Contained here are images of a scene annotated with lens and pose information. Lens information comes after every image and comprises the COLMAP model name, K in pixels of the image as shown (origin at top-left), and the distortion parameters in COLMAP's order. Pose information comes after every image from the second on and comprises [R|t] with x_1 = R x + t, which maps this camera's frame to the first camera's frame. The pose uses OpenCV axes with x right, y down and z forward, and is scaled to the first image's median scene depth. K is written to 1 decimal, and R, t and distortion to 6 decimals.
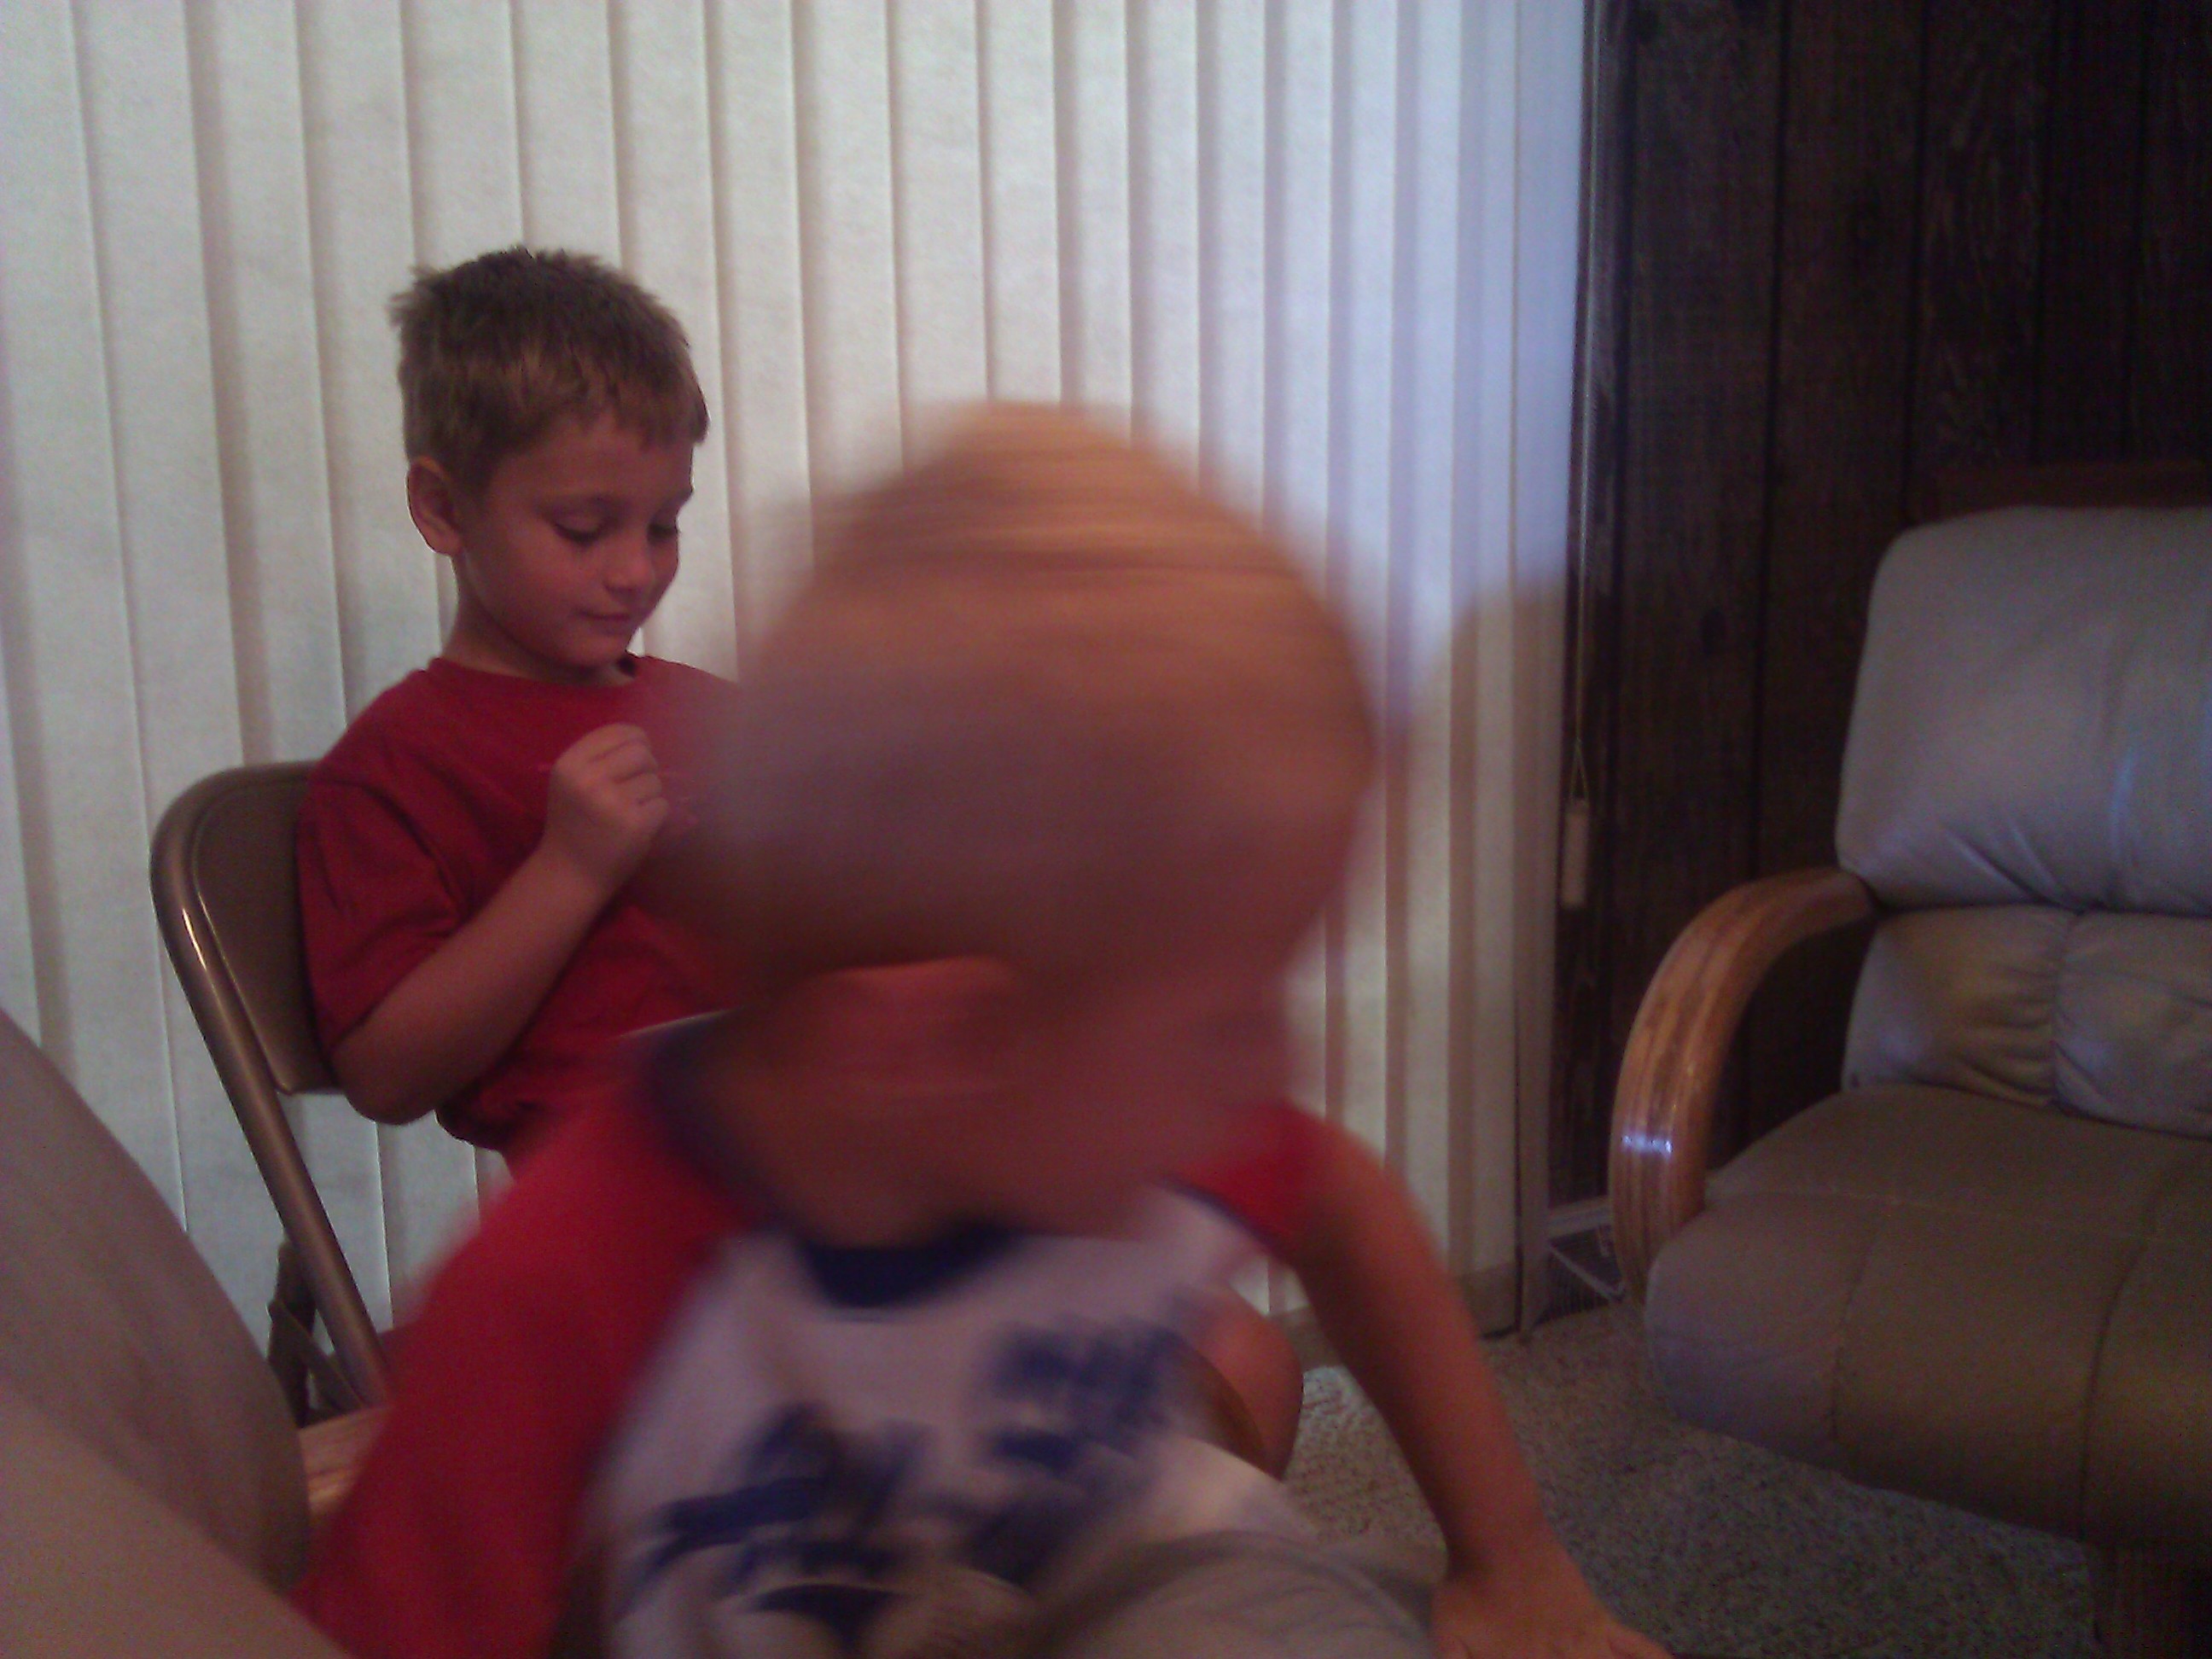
lens RADIAL K [[2045.1, 0, 1106.0], [0, 2045.1, 829.5], [0, 0, 1]] dist [0.011062, -0.114933]
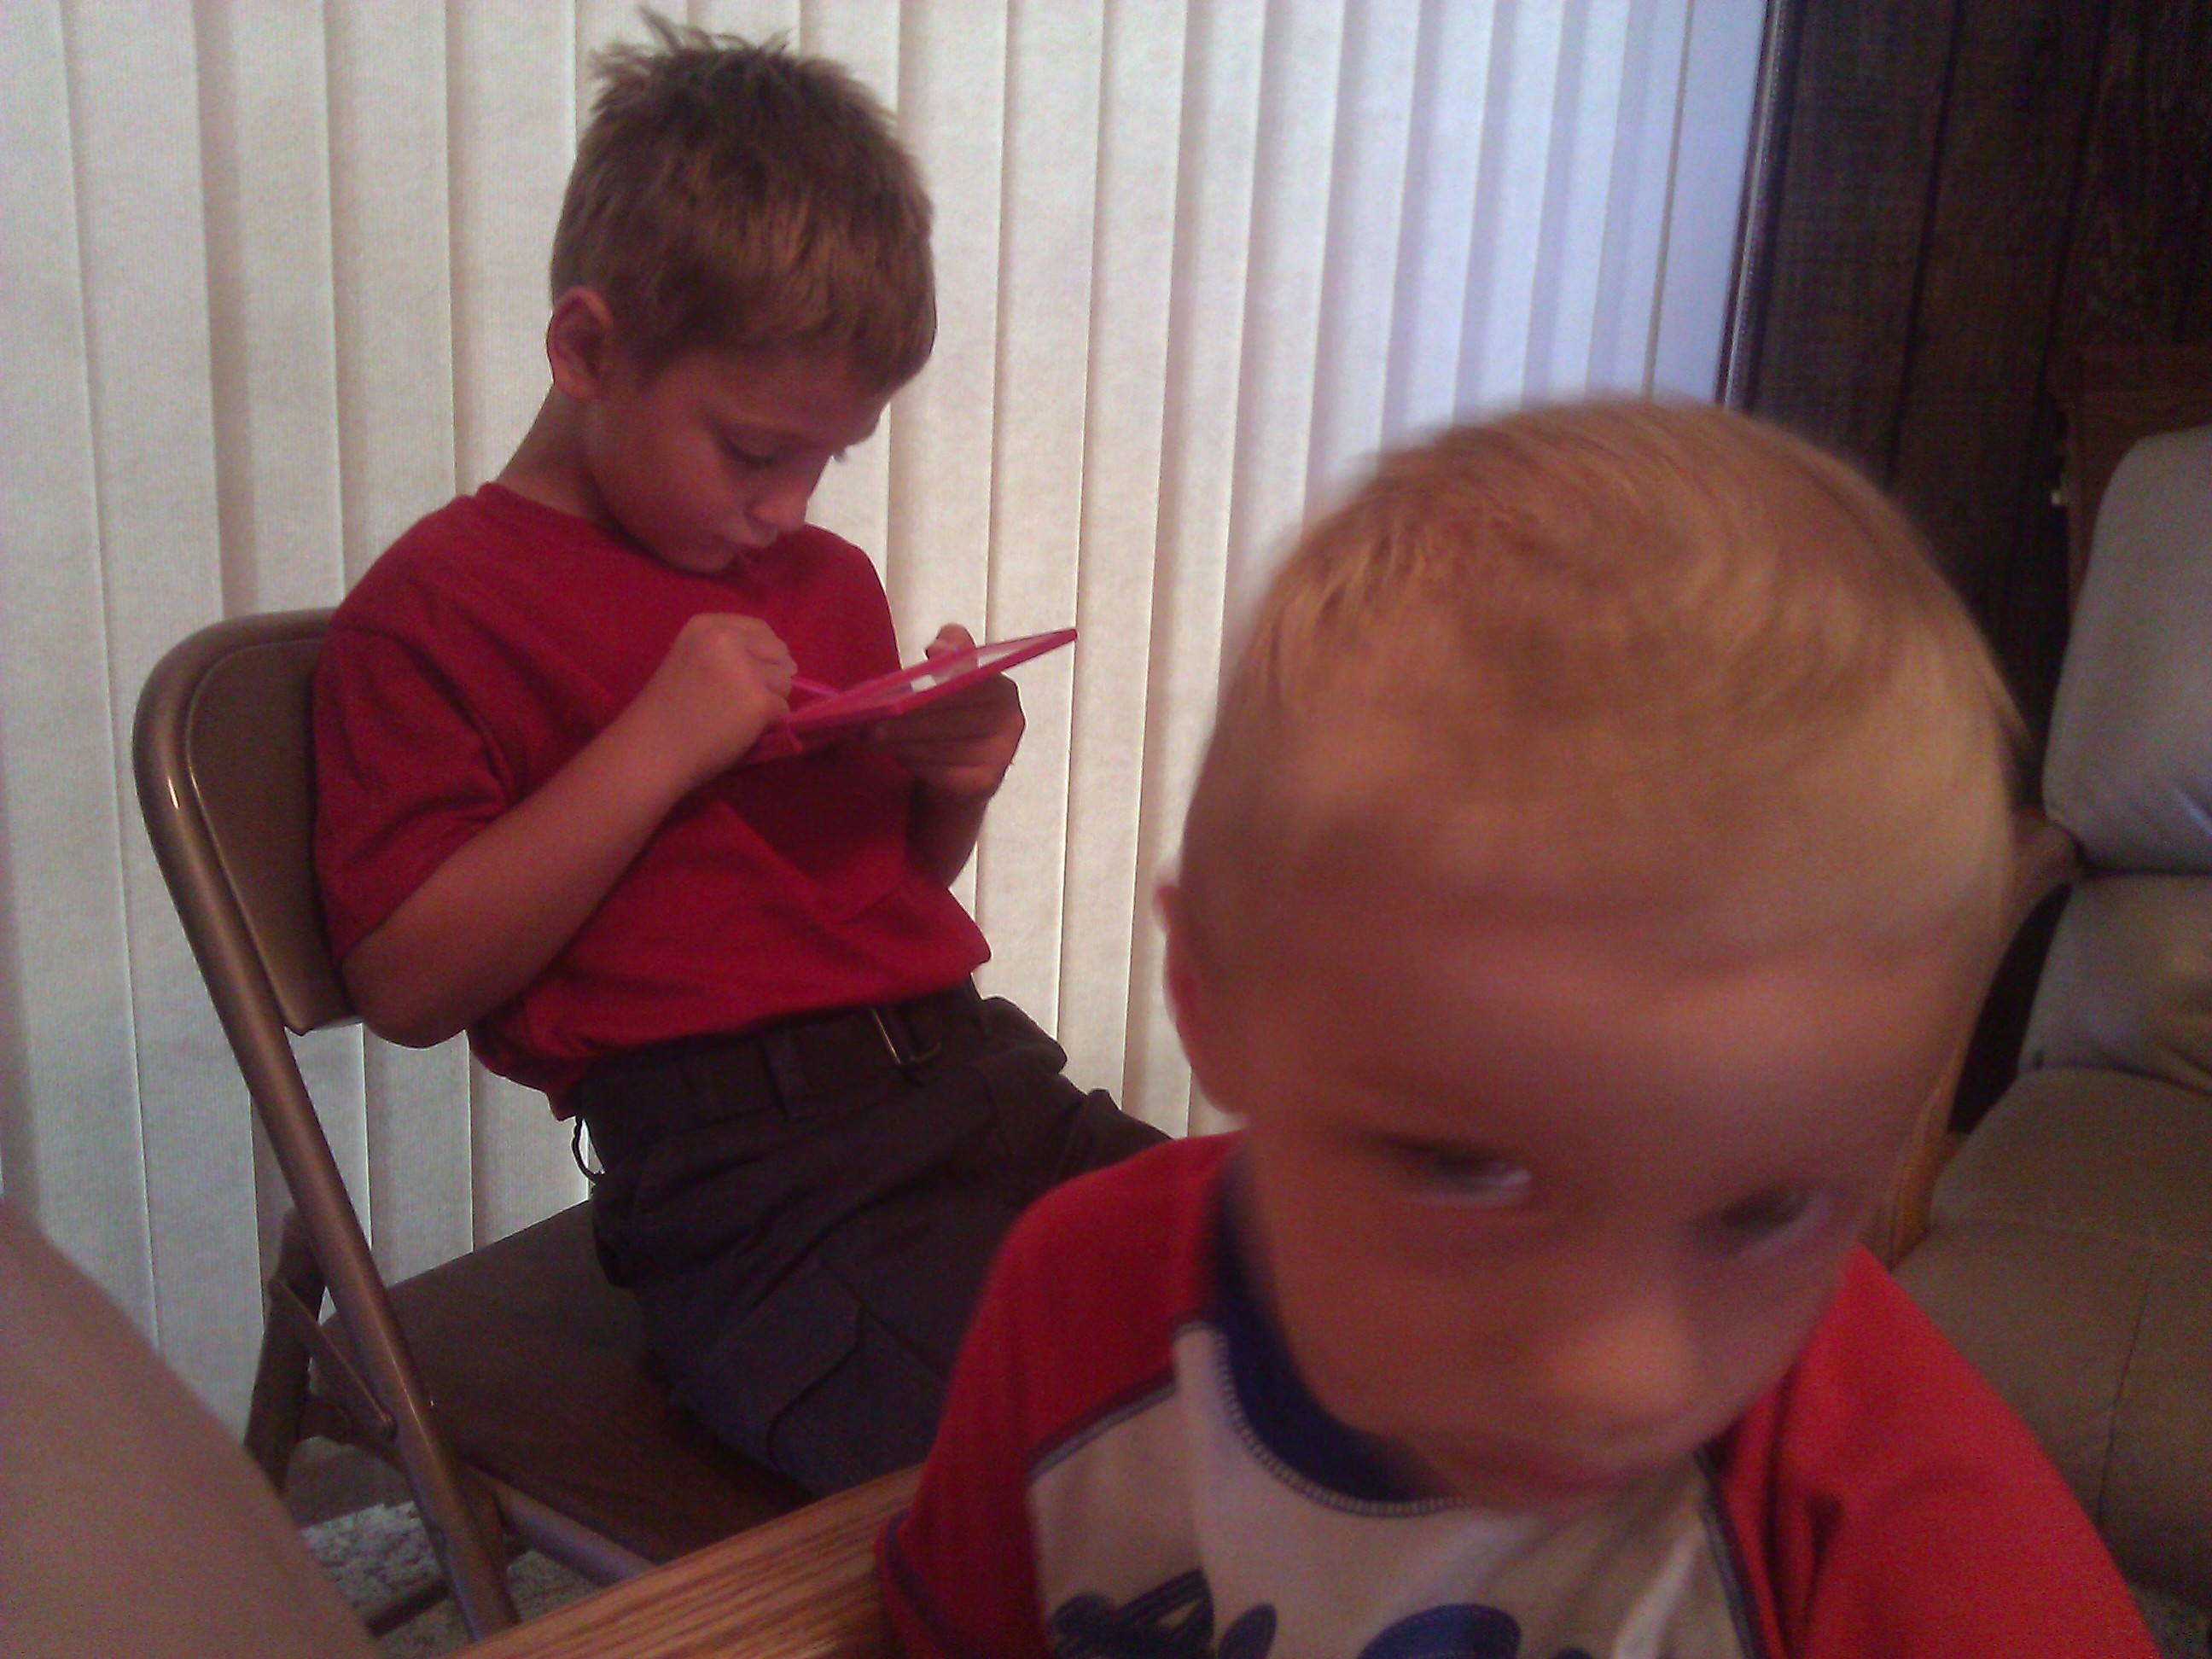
lens RADIAL K [[2045.1, 0, 1106.0], [0, 2045.1, 829.5], [0, 0, 1]] dist [0.011062, -0.114933]
pose [[0.997207, 0.061960, 0.041700, -0.075959], [-0.066188, 0.991825, 0.109099, -0.041942], [-0.034599, -0.111554, 0.993156, 0.118282]]
